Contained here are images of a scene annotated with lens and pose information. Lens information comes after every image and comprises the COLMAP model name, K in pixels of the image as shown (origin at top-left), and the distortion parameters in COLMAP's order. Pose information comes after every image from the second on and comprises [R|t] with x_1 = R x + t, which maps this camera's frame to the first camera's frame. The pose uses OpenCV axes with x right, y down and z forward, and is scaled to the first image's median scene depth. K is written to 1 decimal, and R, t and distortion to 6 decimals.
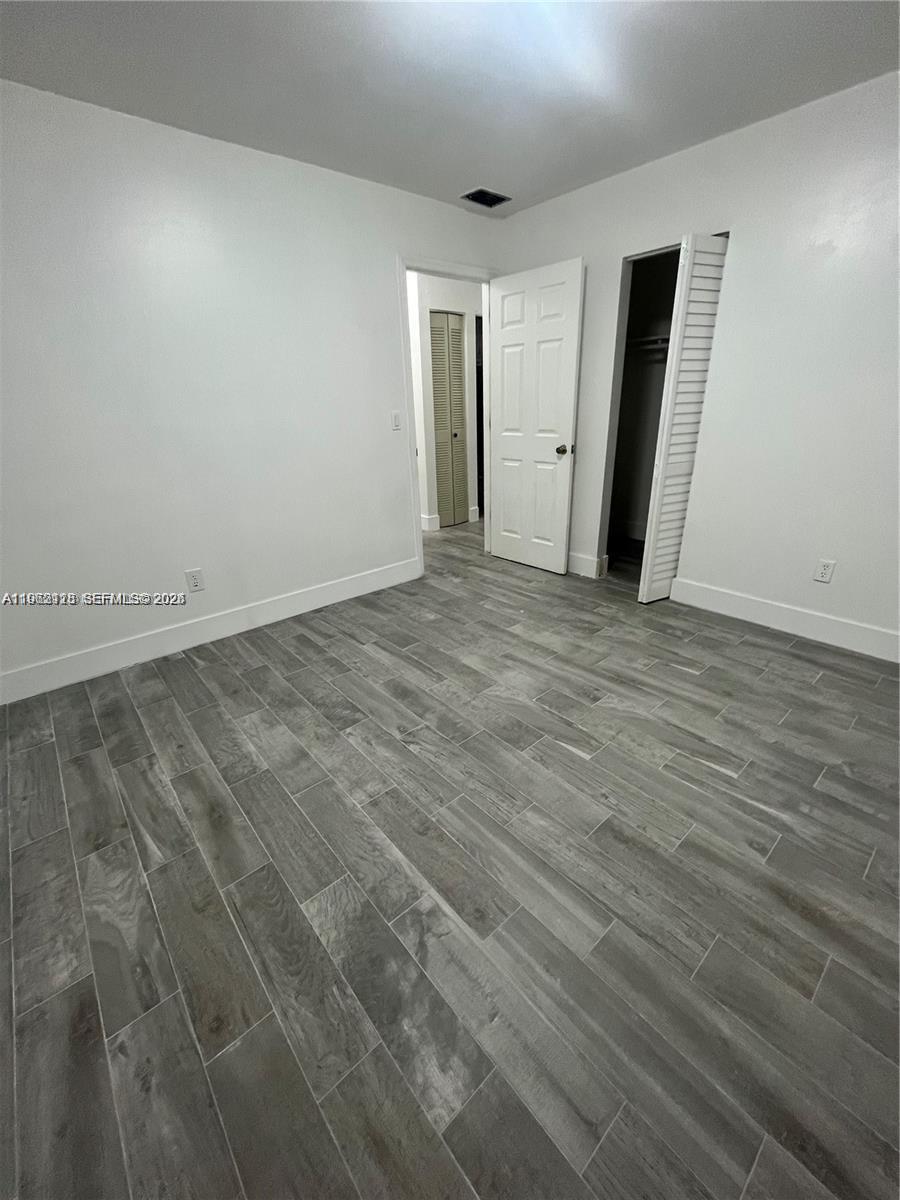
lens RADIAL K [[487.1, 0, 459.5], [0, 487.1, 600.3], [0, 0, 1]] dist [-0.000126, -0.000053]
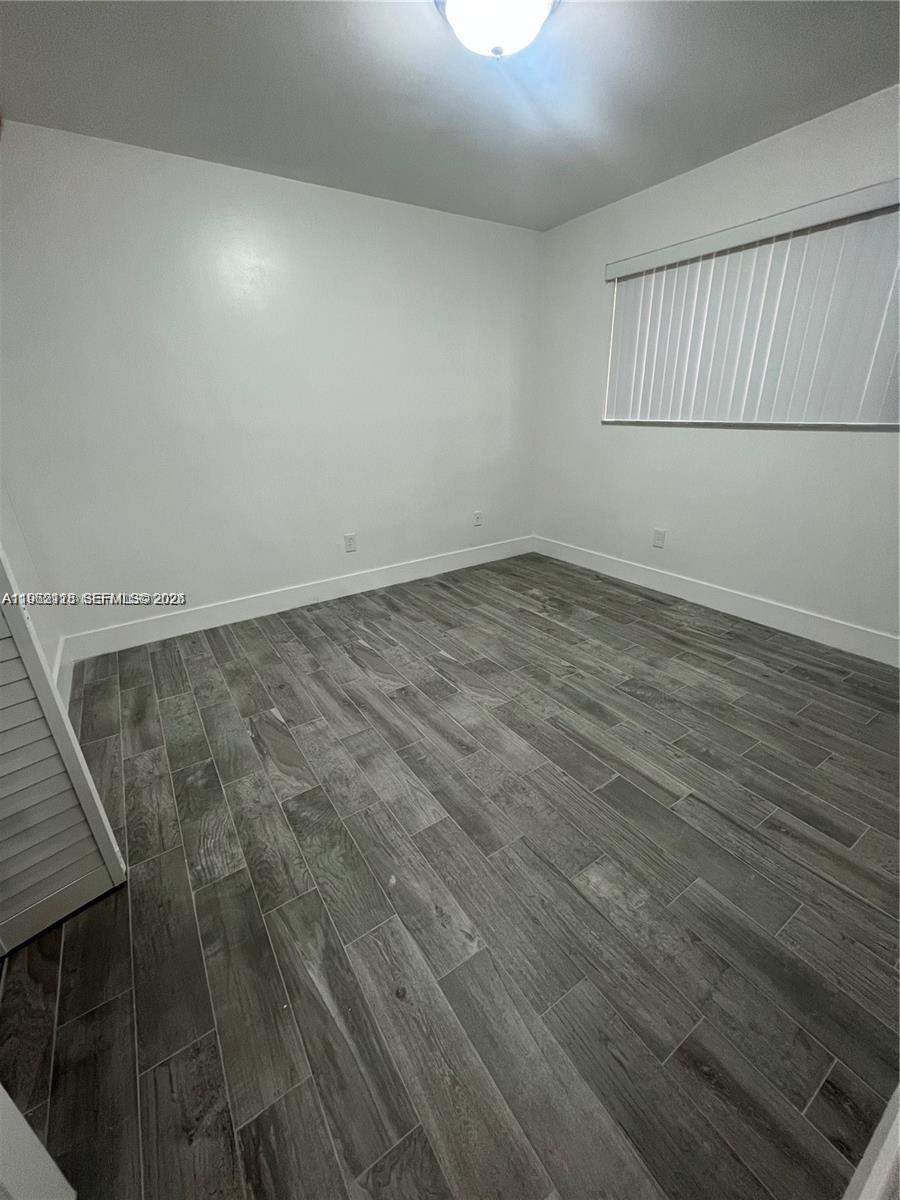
lens RADIAL K [[487.1, 0, 457.7], [0, 487.1, 597.3], [0, 0, 1]] dist [-0.000126, -0.000053]
pose [[-0.989791, 0.002961, 0.142498, 0.006278], [0.101552, 0.716169, 0.690499, -0.688878], [-0.100008, 0.697921, -0.709158, 1.659965]]
